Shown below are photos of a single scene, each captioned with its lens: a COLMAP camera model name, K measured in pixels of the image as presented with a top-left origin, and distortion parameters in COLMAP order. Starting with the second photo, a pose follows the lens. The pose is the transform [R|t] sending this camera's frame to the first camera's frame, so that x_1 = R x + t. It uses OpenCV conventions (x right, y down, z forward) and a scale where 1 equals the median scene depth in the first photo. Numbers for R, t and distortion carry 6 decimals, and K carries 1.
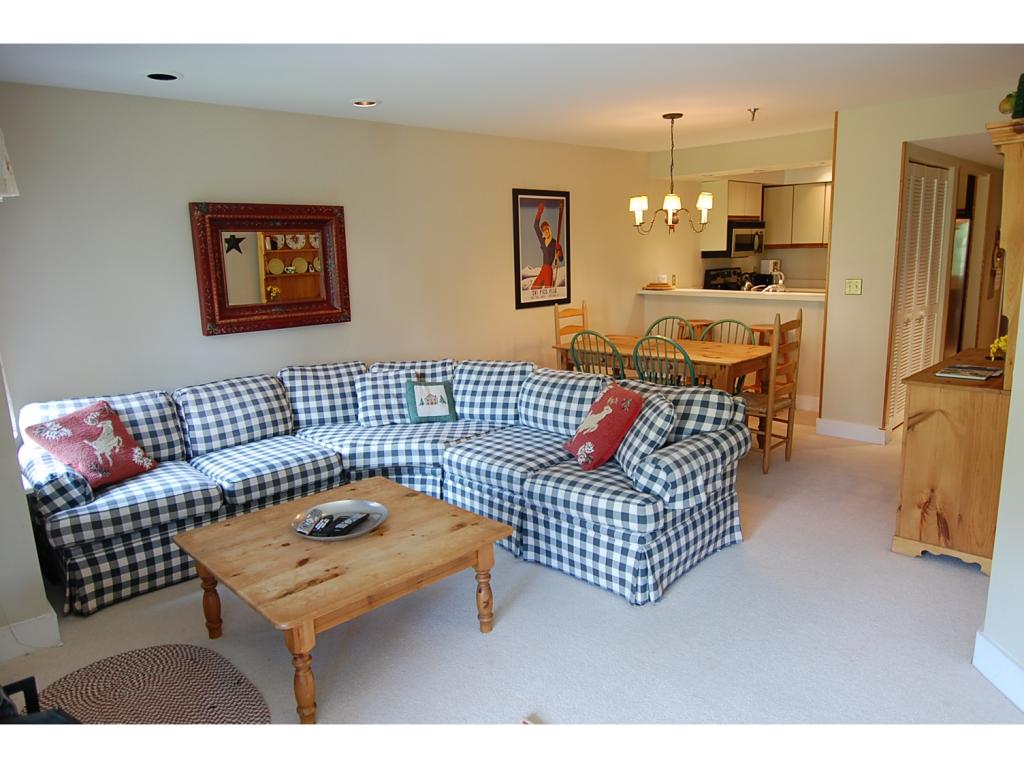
lens RADIAL K [[678.3, 0, 512.0], [0, 678.3, 384.0], [0, 0, 1]] dist [0.005566, -0.000068]
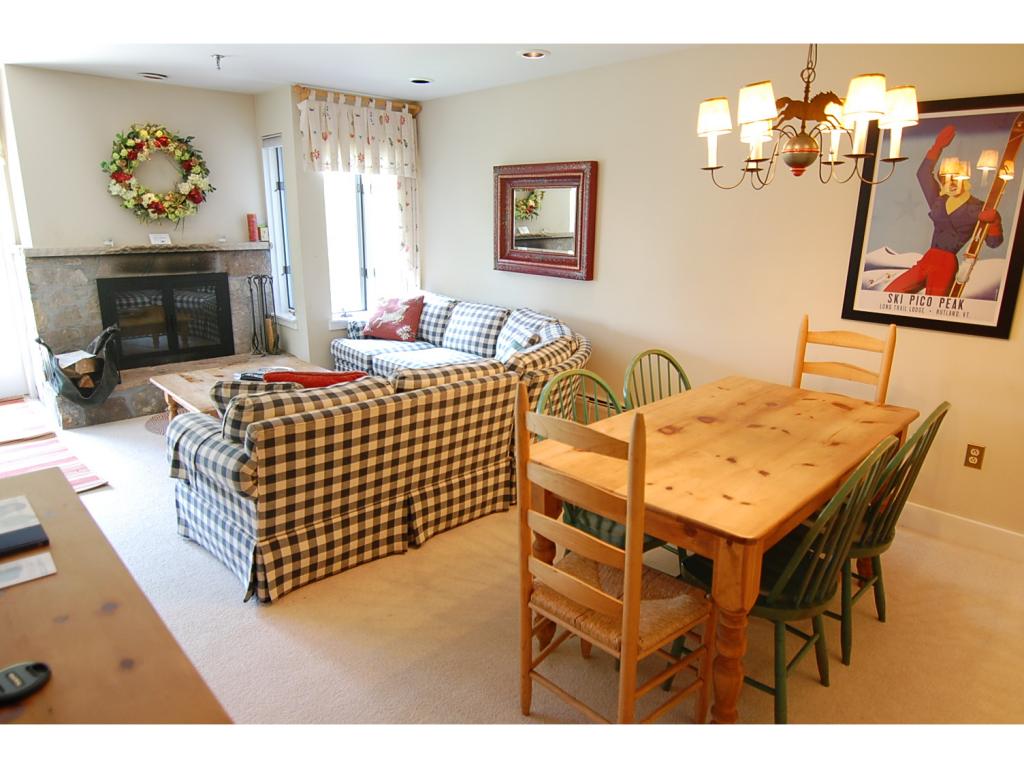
lens RADIAL K [[634.1, 0, 512.0], [0, 634.1, 384.0], [0, 0, 1]] dist [-0.022987, -0.000660]
pose [[-0.010121, 0.292532, -0.956202, 0.450331], [-0.204980, 0.935337, 0.288319, -0.127773], [0.978714, 0.198921, 0.050496, 0.576228]]
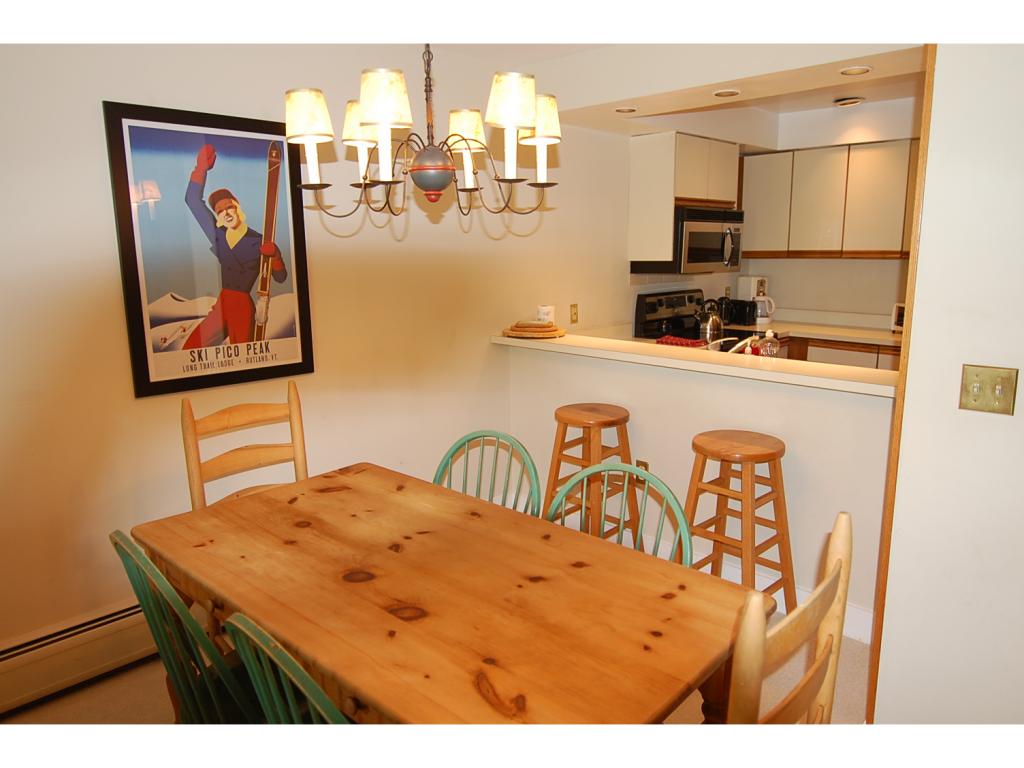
lens RADIAL K [[692.8, 0, 512.0], [0, 692.8, 384.0], [0, 0, 1]] dist [-0.002885, -0.002608]
pose [[0.999637, 0.016757, 0.021087, 0.186296], [-0.016741, 0.999859, -0.000943, -0.100012], [-0.021100, 0.000590, 0.999777, 0.468549]]
